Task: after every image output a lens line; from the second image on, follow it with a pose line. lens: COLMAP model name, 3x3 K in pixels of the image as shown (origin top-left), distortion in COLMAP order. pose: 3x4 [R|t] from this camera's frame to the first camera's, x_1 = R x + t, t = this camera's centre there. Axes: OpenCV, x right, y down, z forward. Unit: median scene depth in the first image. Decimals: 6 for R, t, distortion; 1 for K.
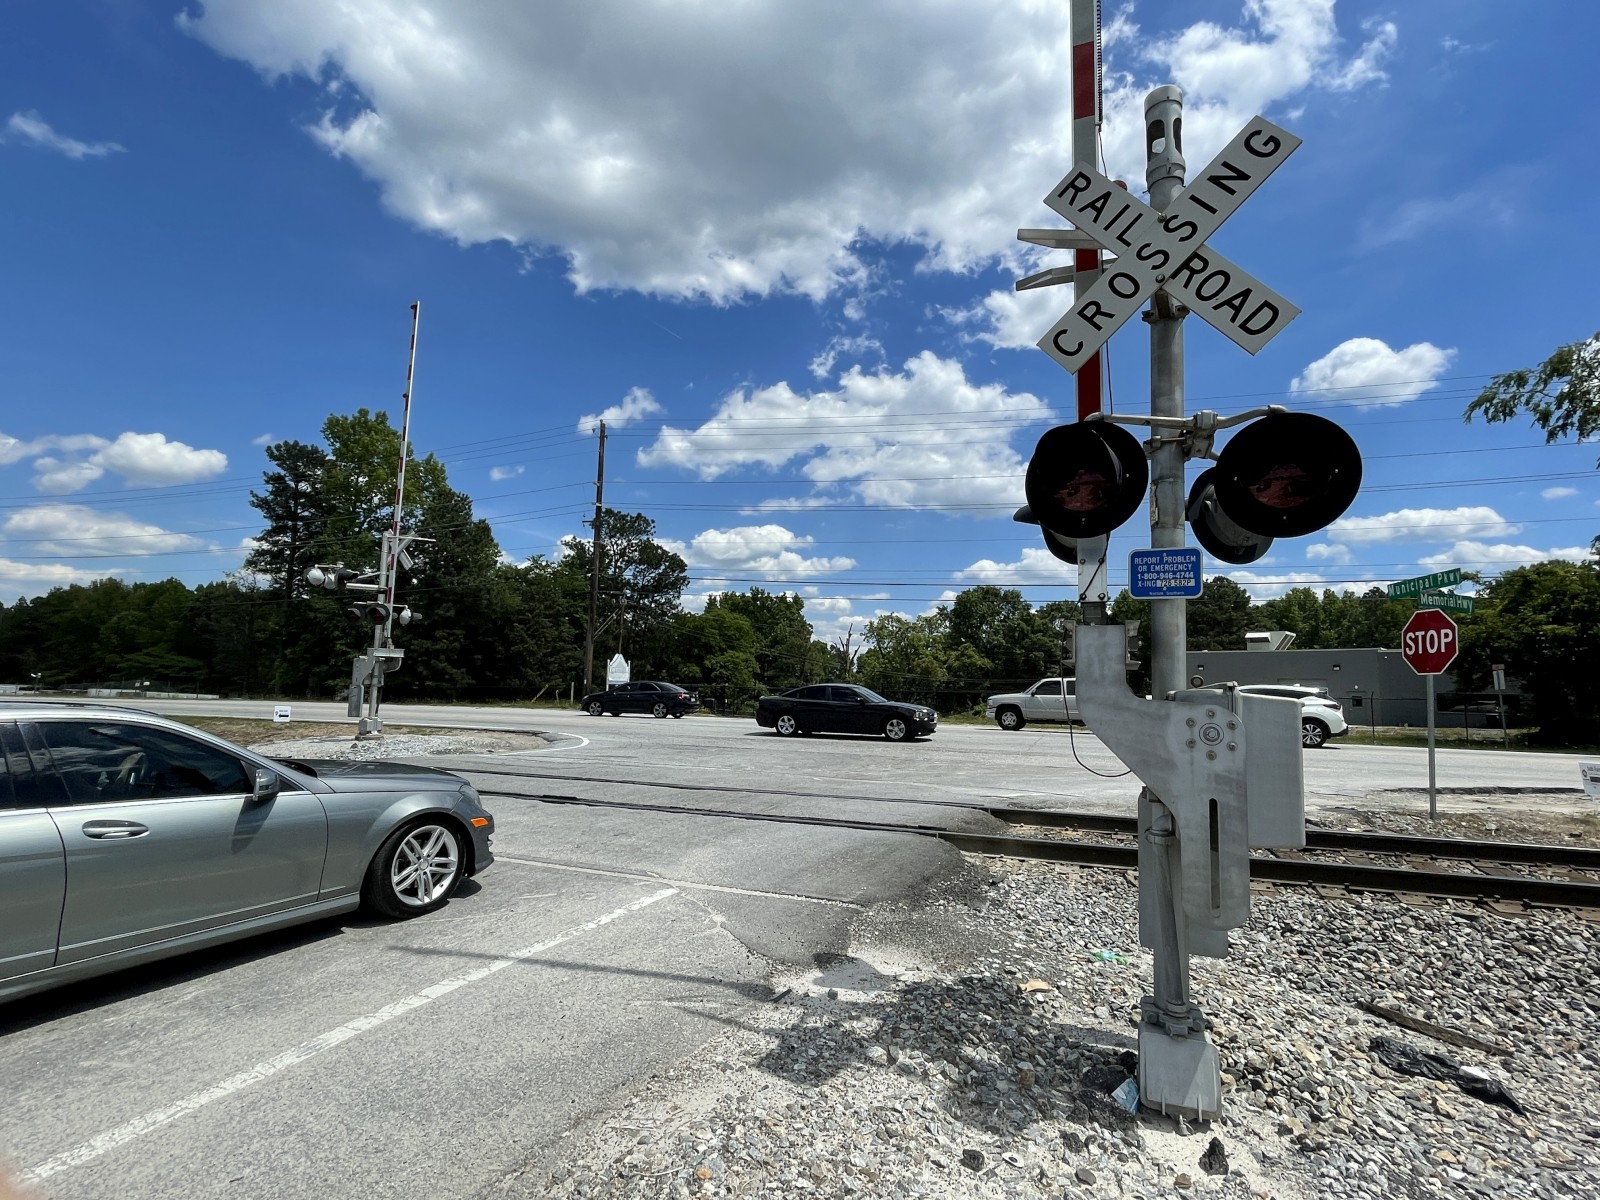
lens RADIAL K [[765.7, 0, 805.2], [0, 765.7, 599.8], [0, 0, 1]] dist [-0.001303, -0.000527]
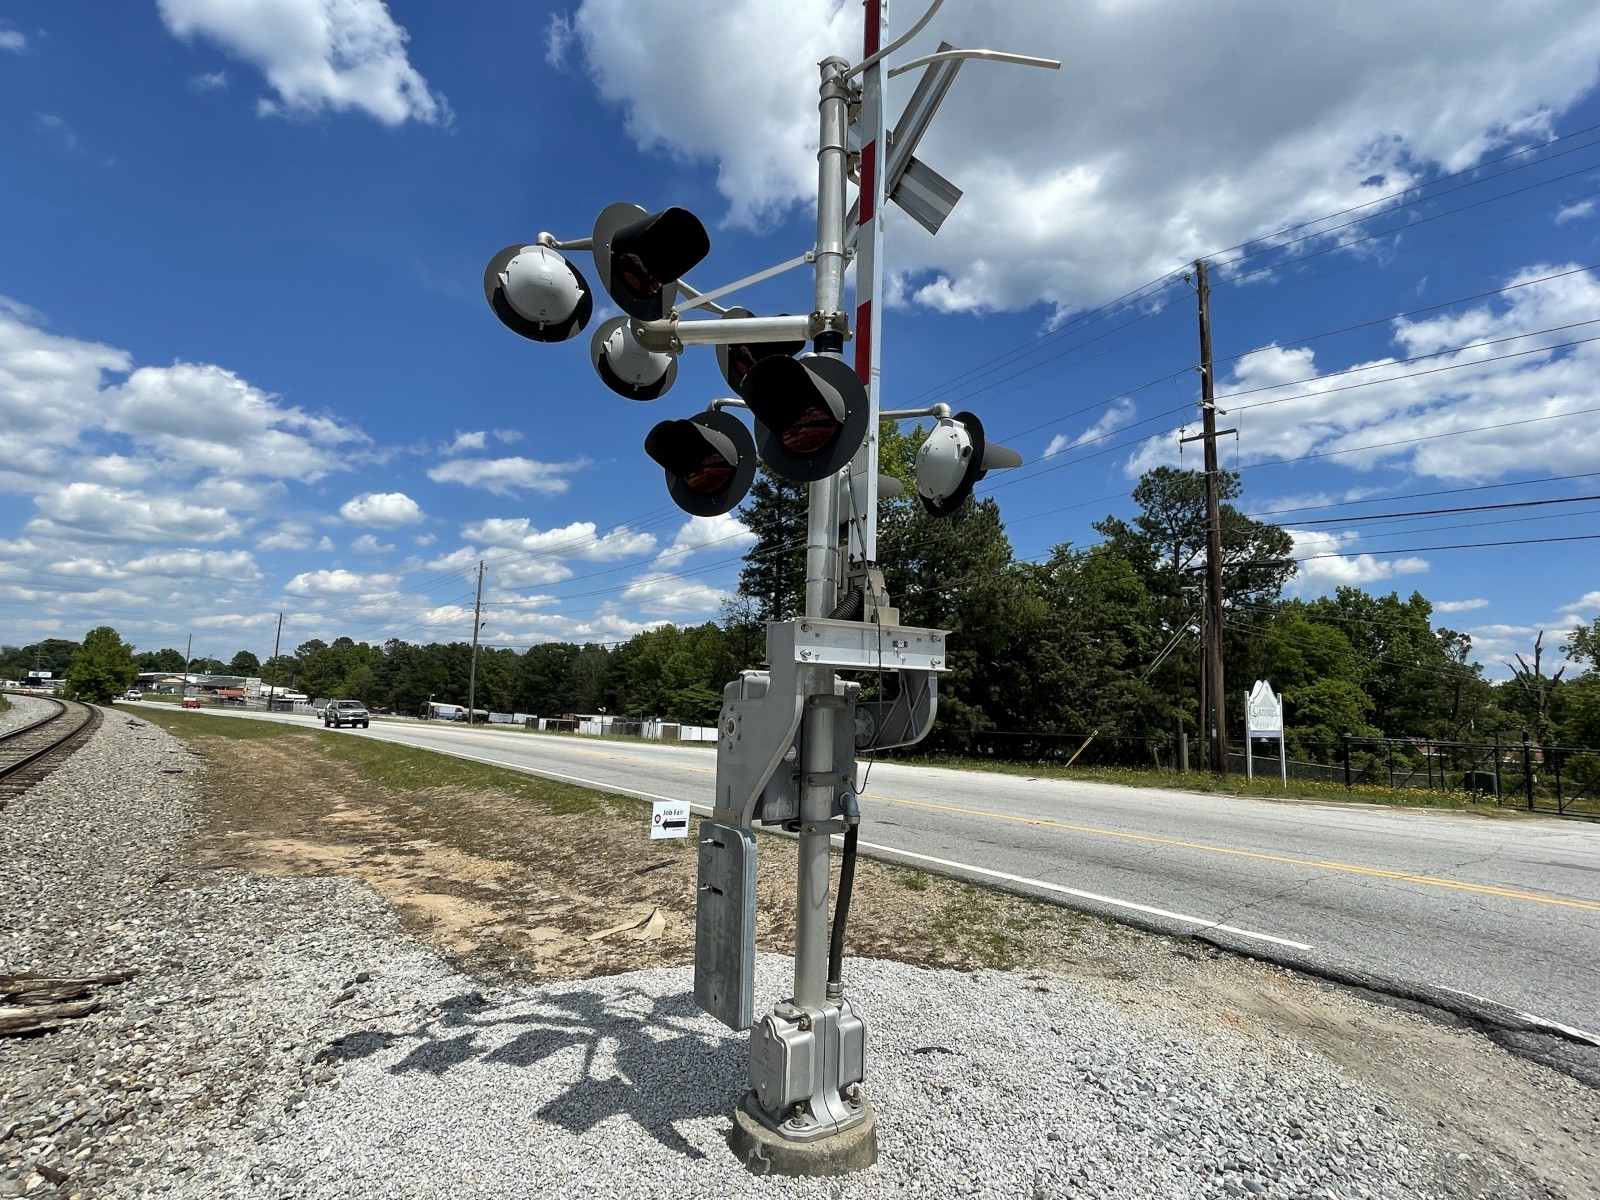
lens RADIAL K [[801.0, 0, 808.7], [0, 801.0, 597.5], [0, 0, 1]] dist [-0.012846, -0.000129]
pose [[0.830165, -0.070523, -0.553040, -0.144684], [0.047662, 0.997313, -0.055632, 0.021544], [0.555477, 0.019825, 0.831295, 0.266848]]
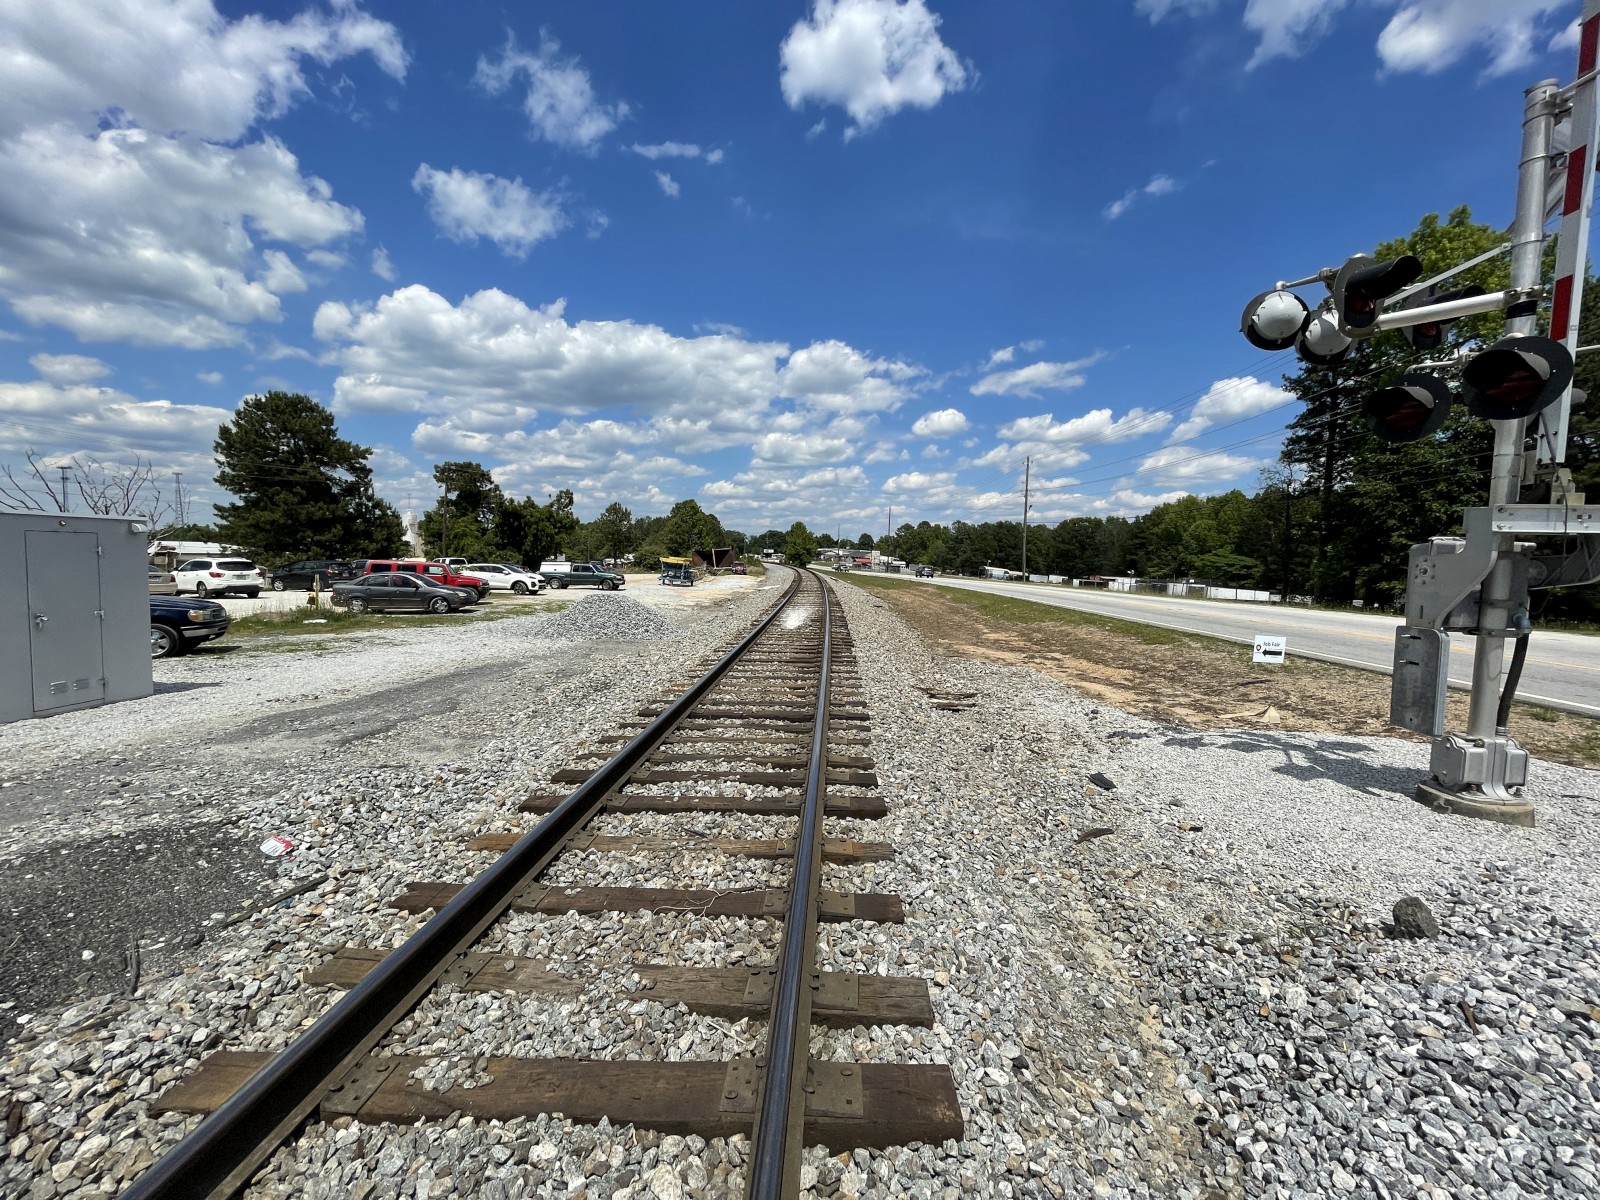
lens RADIAL K [[644.4, 0, 804.9], [0, 644.4, 599.0], [0, 0, 1]] dist [-0.005585, 0.000379]
pose [[0.272534, 0.050012, -0.960845, -0.126811], [0.084792, 0.993514, 0.075763, 0.018352], [0.958403, -0.102120, 0.266526, 0.216821]]
